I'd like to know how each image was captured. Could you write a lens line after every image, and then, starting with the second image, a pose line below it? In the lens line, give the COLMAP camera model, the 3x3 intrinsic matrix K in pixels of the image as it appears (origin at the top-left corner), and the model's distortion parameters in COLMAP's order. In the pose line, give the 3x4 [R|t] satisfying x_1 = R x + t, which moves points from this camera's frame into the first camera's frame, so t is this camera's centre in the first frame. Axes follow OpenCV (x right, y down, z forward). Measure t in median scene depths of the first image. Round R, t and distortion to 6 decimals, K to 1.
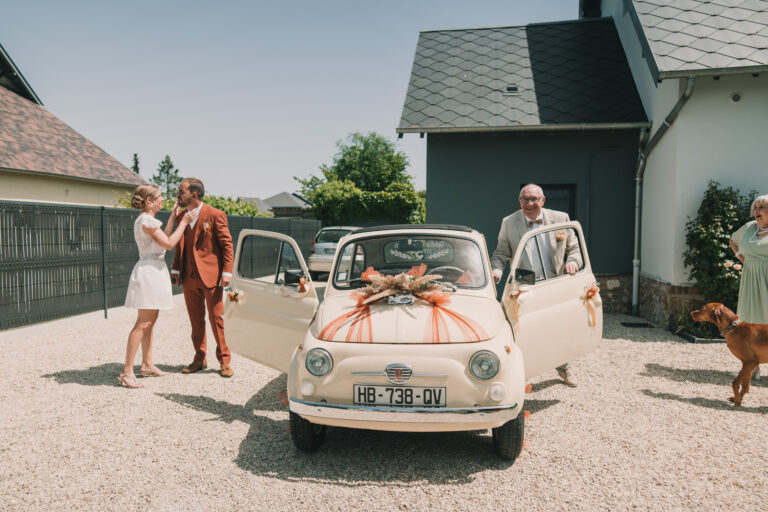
lens RADIAL K [[504.5, 0, 378.8], [0, 504.5, 260.3], [0, 0, 1]] dist [-0.034235, 0.041705]
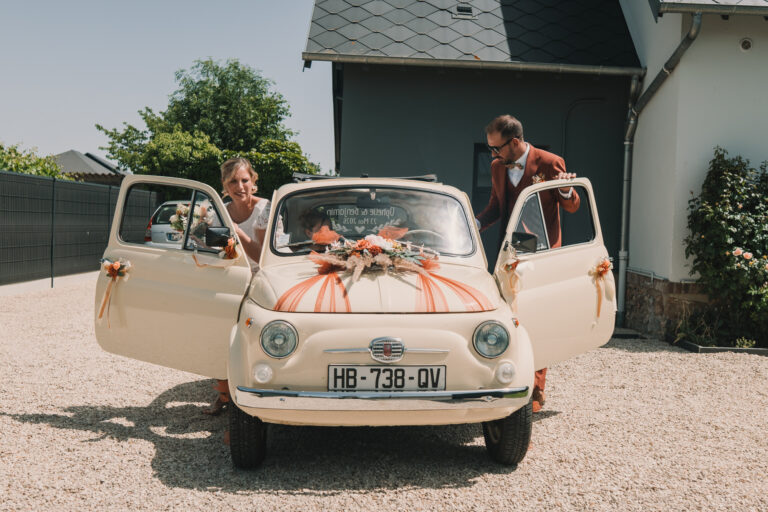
lens RADIAL K [[780.6, 0, 384.8], [0, 780.6, 261.0], [0, 0, 1]] dist [-0.028623, 0.000000]
pose [[0.979182, 0.019358, 0.202059, -0.067260], [-0.017767, 0.999795, -0.009683, 0.030884], [-0.202205, 0.005891, 0.979326, -0.061619]]
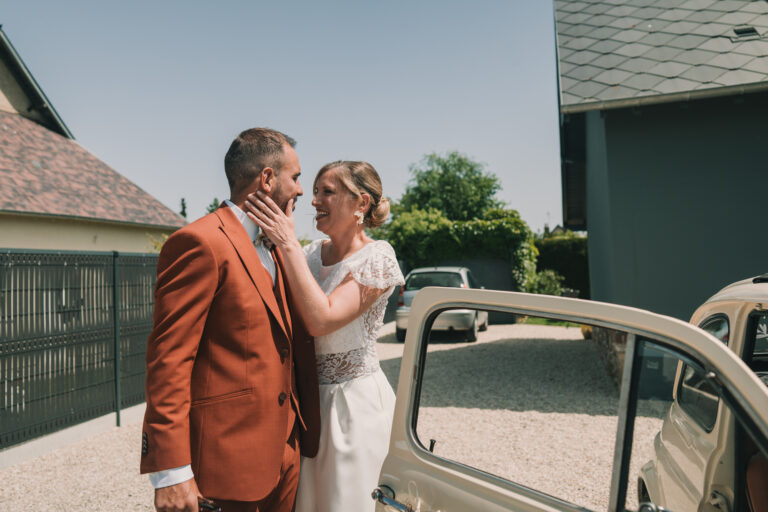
lens RADIAL K [[561.1, 0, 360.5], [0, 561.1, 239.5], [0, 0, 1]] dist [-0.025350, 0.023474]
pose [[0.988410, -0.049166, -0.143623, -0.125056], [0.032056, 0.992364, -0.119104, -0.024914], [0.148382, 0.113120, 0.982439, 0.319864]]
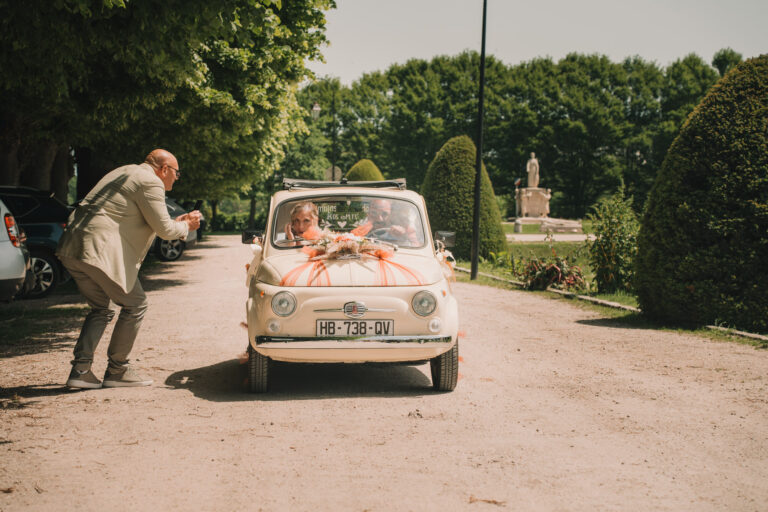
lens RADIAL K [[1452.8, 0, 383.7], [0, 1452.8, 255.9], [0, 0, 1]] dist [0.005160, 0.000000]
pose [[0.982889, 0.010706, 0.183886, -0.168694], [-0.008786, 0.999898, -0.011251, 0.042457], [-0.183987, 0.009443, 0.982883, -0.770277]]
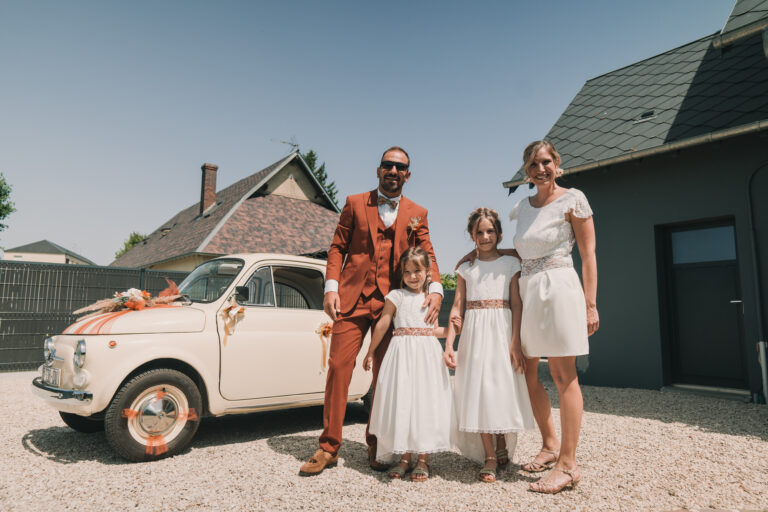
lens RADIAL K [[504.5, 0, 387.1], [0, 504.5, 250.9], [0, 0, 1]] dist [-0.034235, 0.041705]
pose [[0.780027, -0.083561, -0.620142, 0.465328], [-0.041409, 0.981978, -0.184402, 0.052124], [0.624375, 0.169518, 0.762509, 0.162647]]
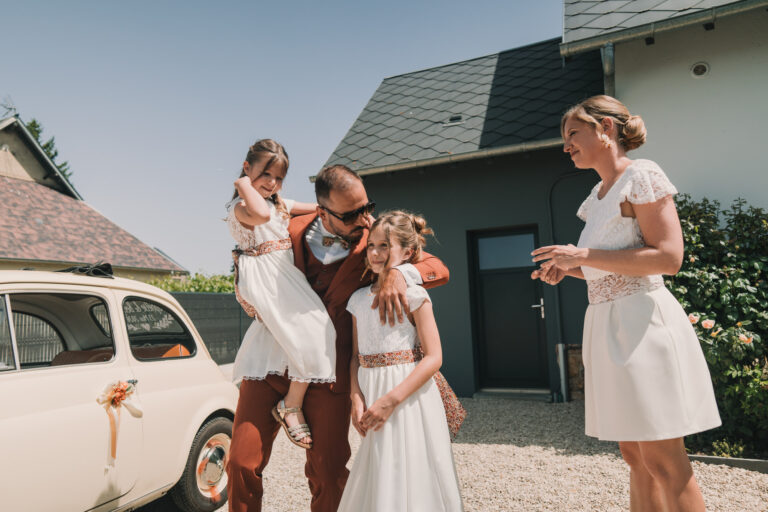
lens RADIAL K [[504.5, 0, 383.8], [0, 504.5, 254.0], [0, 0, 1]] dist [-0.034235, 0.041705]
pose [[0.976816, -0.066335, -0.203542, 0.334167], [0.030955, 0.984556, -0.172311, 0.015170], [0.211829, 0.162016, 0.963784, 0.244169]]
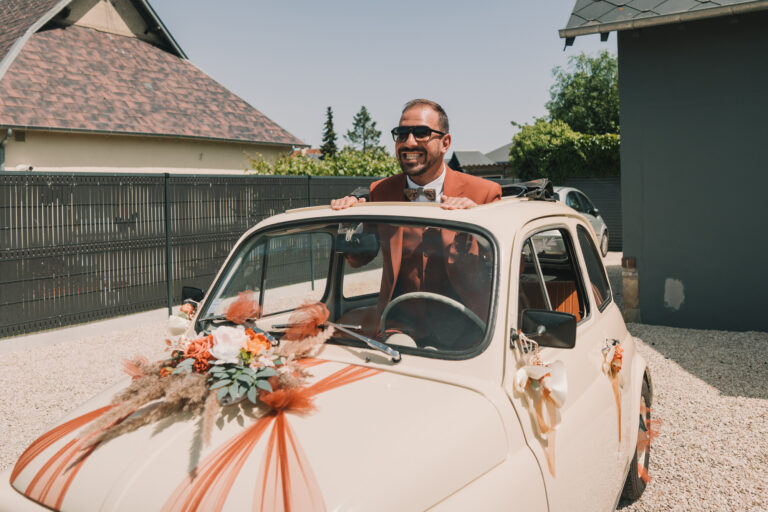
lens RADIAL K [[650.7, 0, 389.5], [0, 650.7, 187.6], [0, 0, 1]] dist [-0.029923, 0.012504]
pose [[0.927495, -0.030435, -0.372596, 0.139445], [0.005997, 0.997763, -0.066575, -0.016023], [0.373789, 0.059513, 0.925603, 0.198585]]
